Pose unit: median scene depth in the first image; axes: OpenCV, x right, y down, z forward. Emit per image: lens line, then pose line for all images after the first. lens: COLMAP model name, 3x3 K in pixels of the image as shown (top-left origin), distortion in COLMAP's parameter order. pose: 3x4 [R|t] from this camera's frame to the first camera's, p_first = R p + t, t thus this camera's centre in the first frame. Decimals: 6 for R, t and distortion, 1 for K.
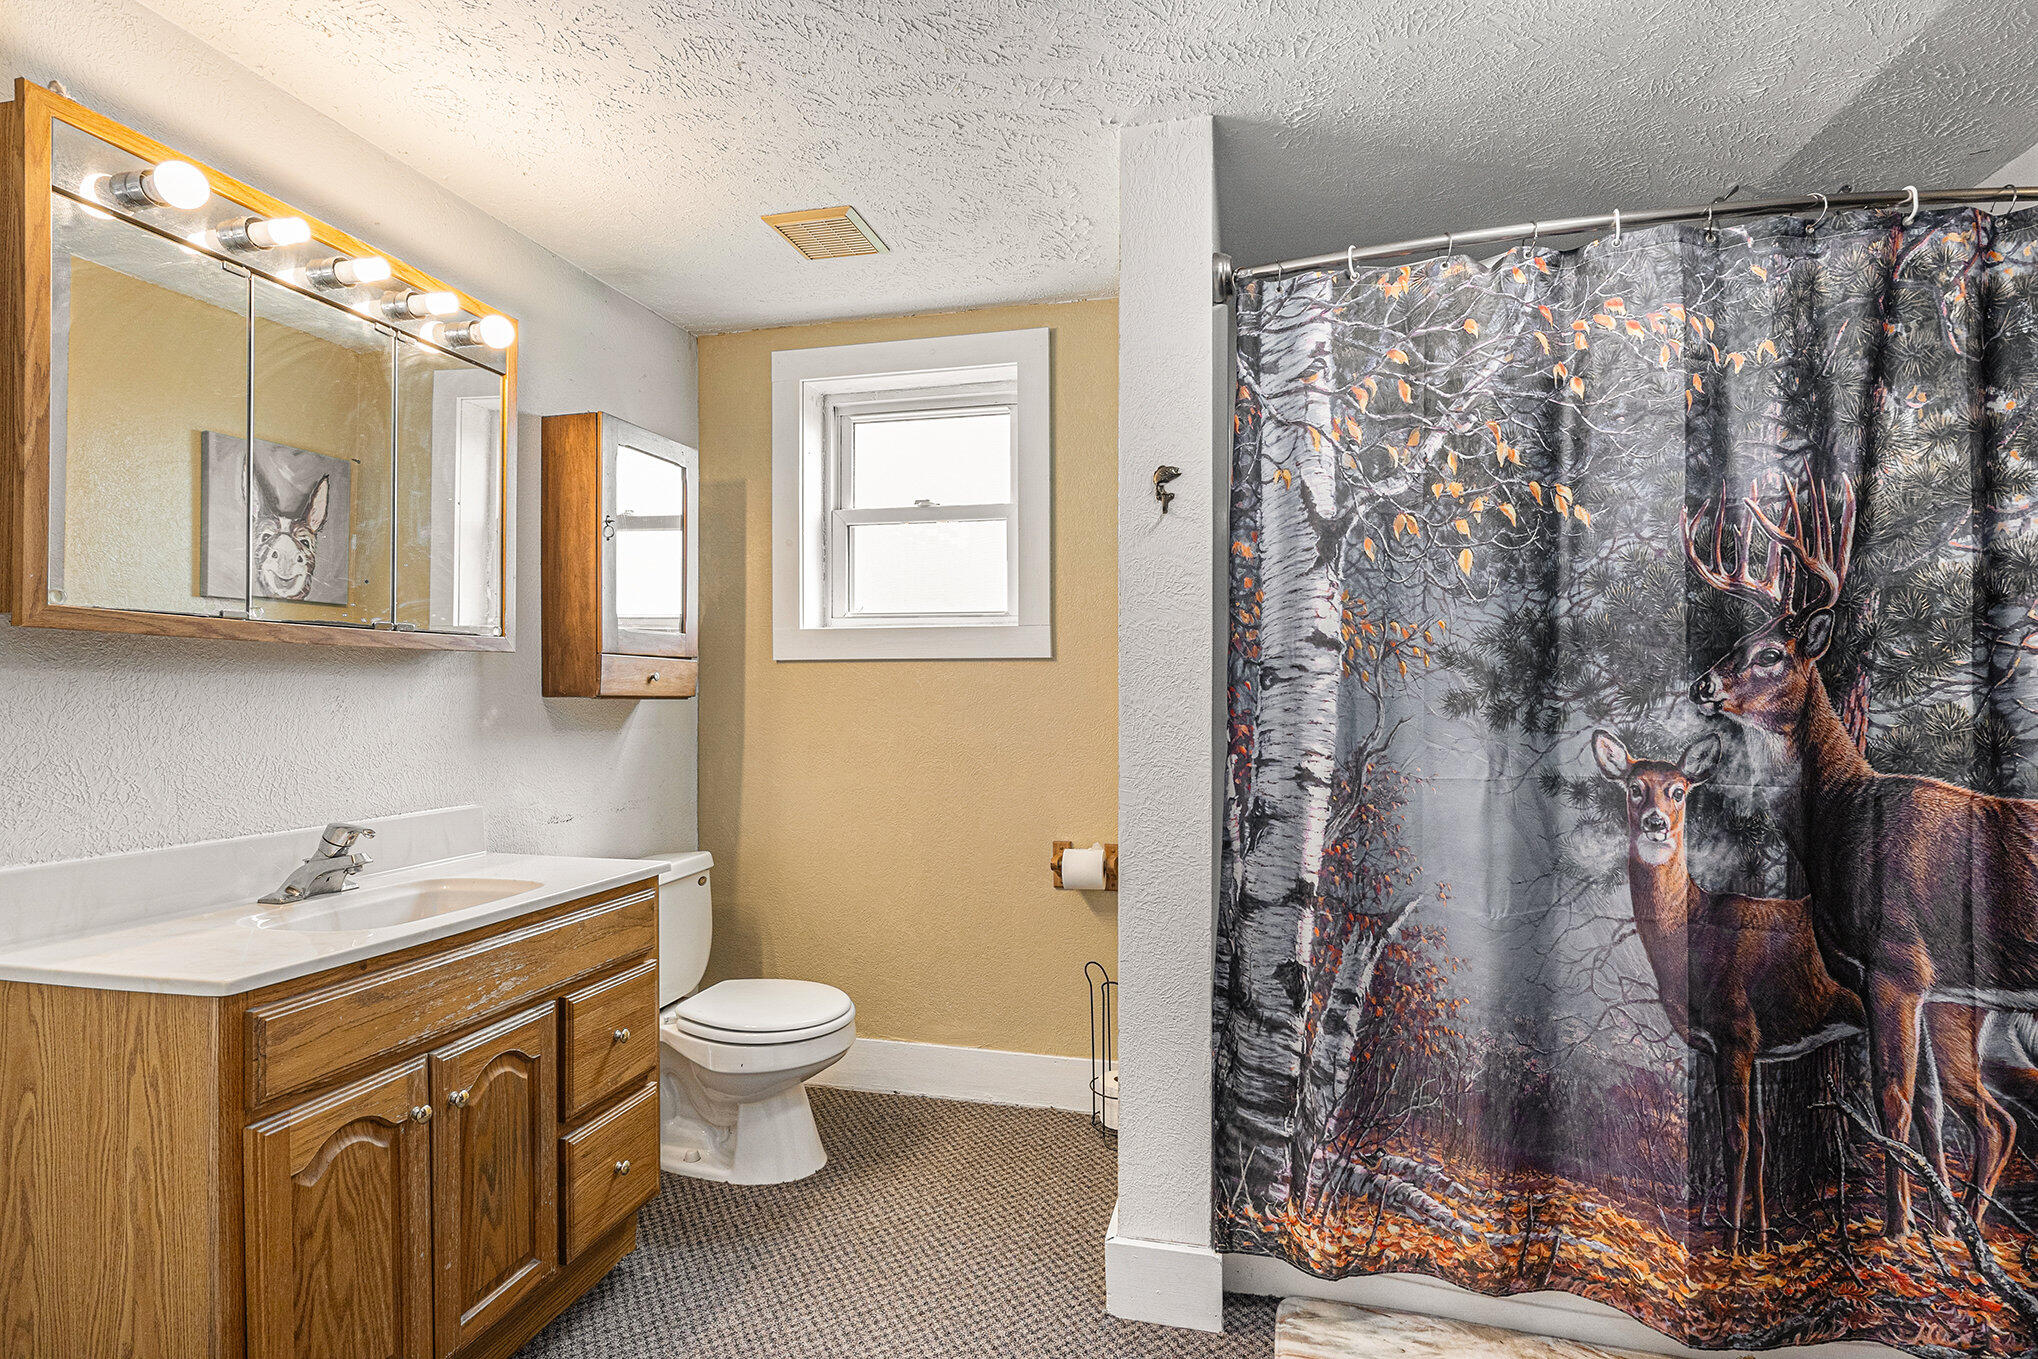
lens RADIAL K [[1037.9, 0, 1017.0], [0, 1037.9, 681.7], [0, 0, 1]] dist [0.002265, 0.000194]
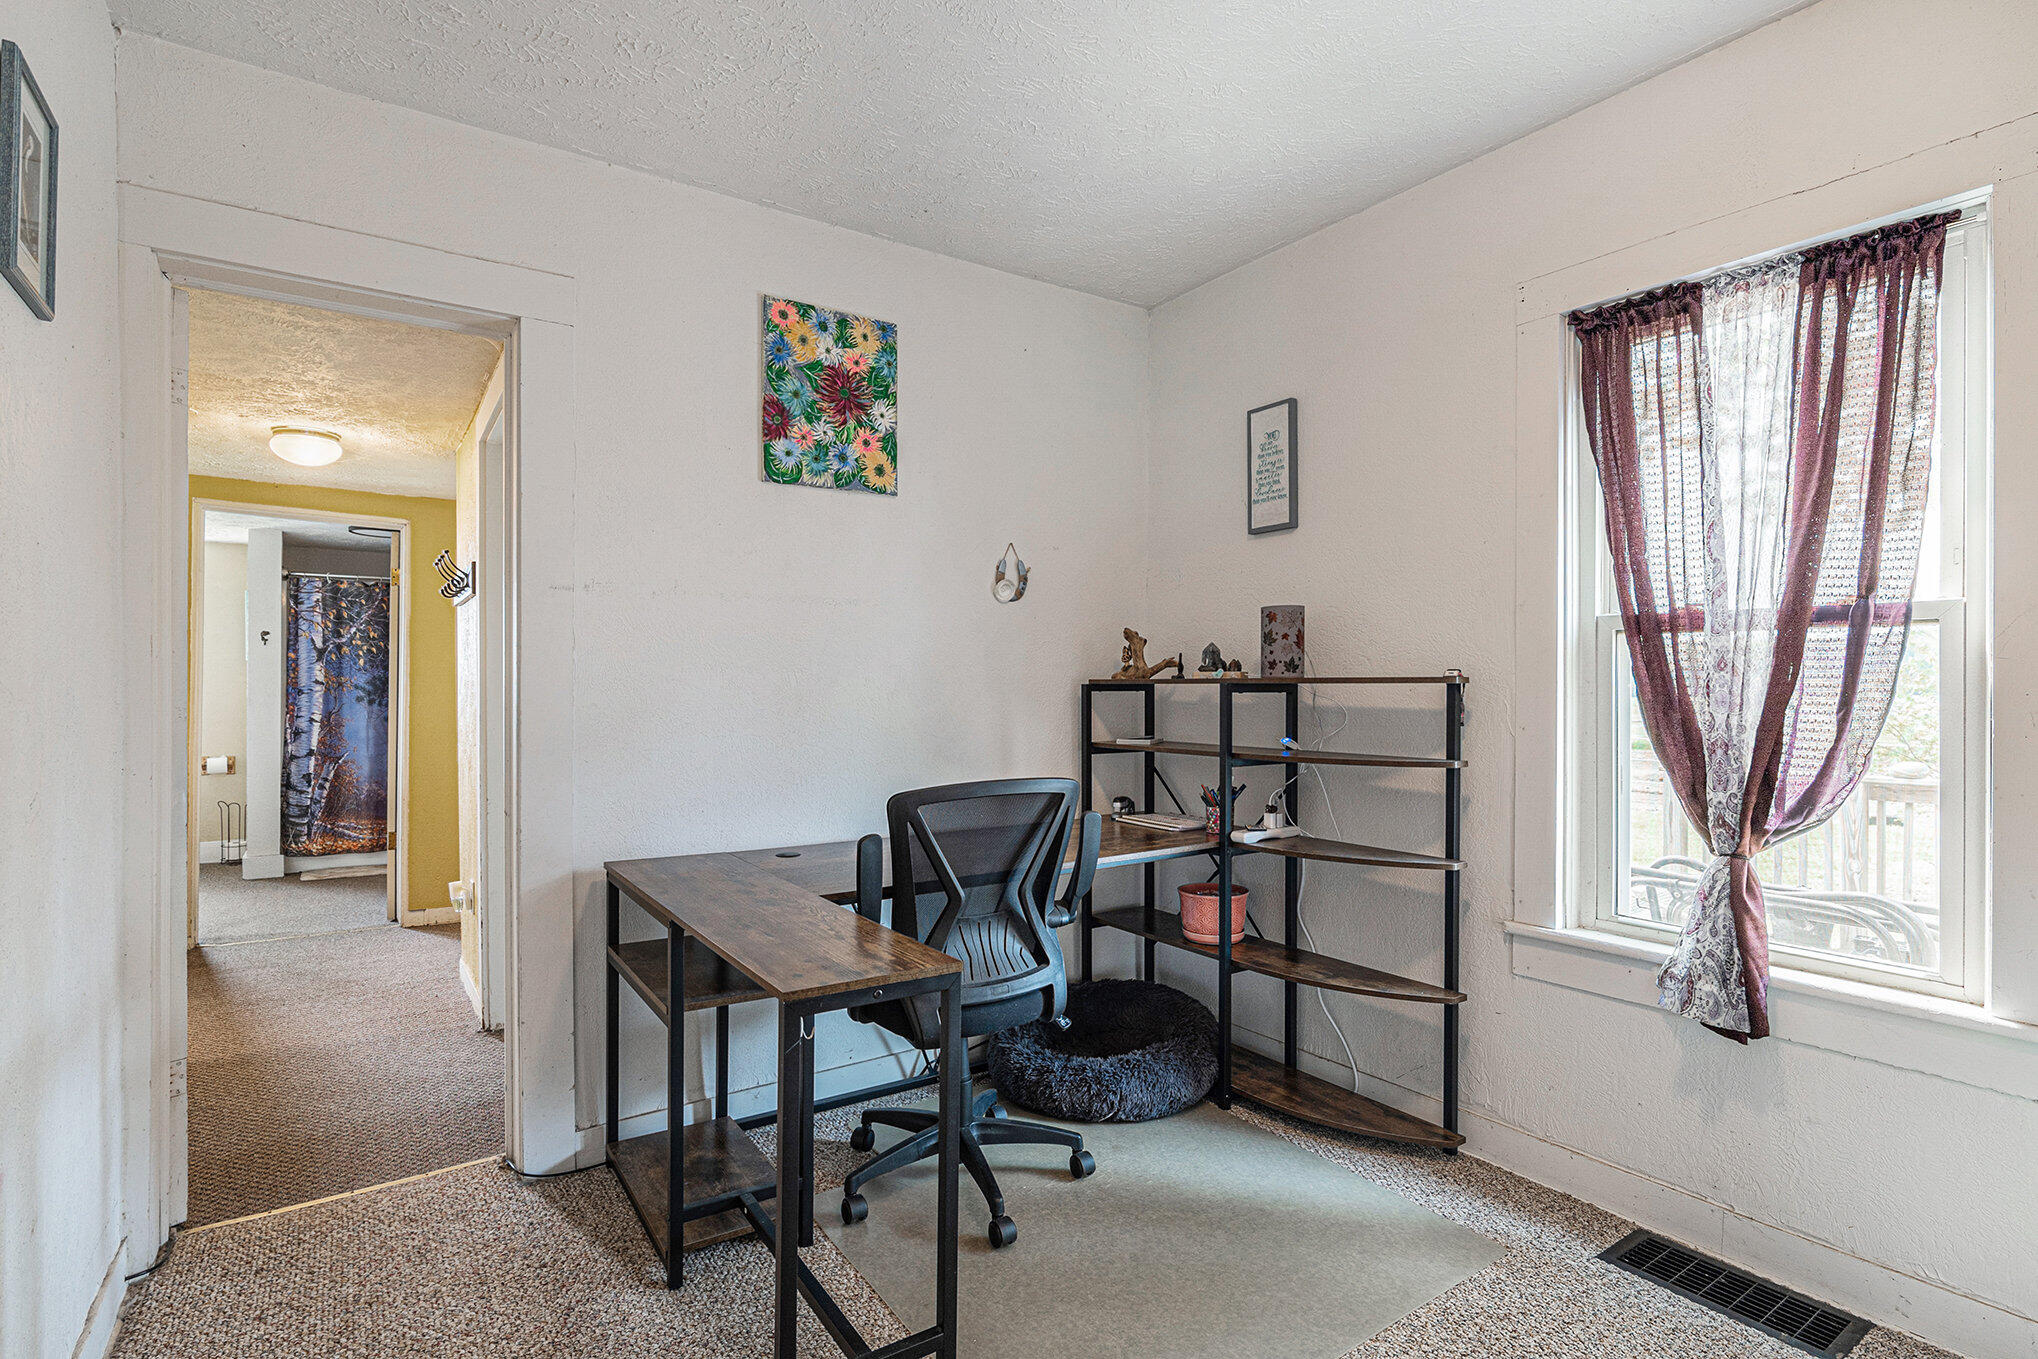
lens RADIAL K [[1000.6, 0, 1015.7], [0, 1000.6, 675.5], [0, 0, 1]] dist [-0.005574, -0.000447]
pose [[0.674446, 0.006672, 0.738294, -0.627407], [-0.002805, 0.999975, -0.006474, -0.046795], [-0.738319, 0.002295, 0.674448, -3.107994]]
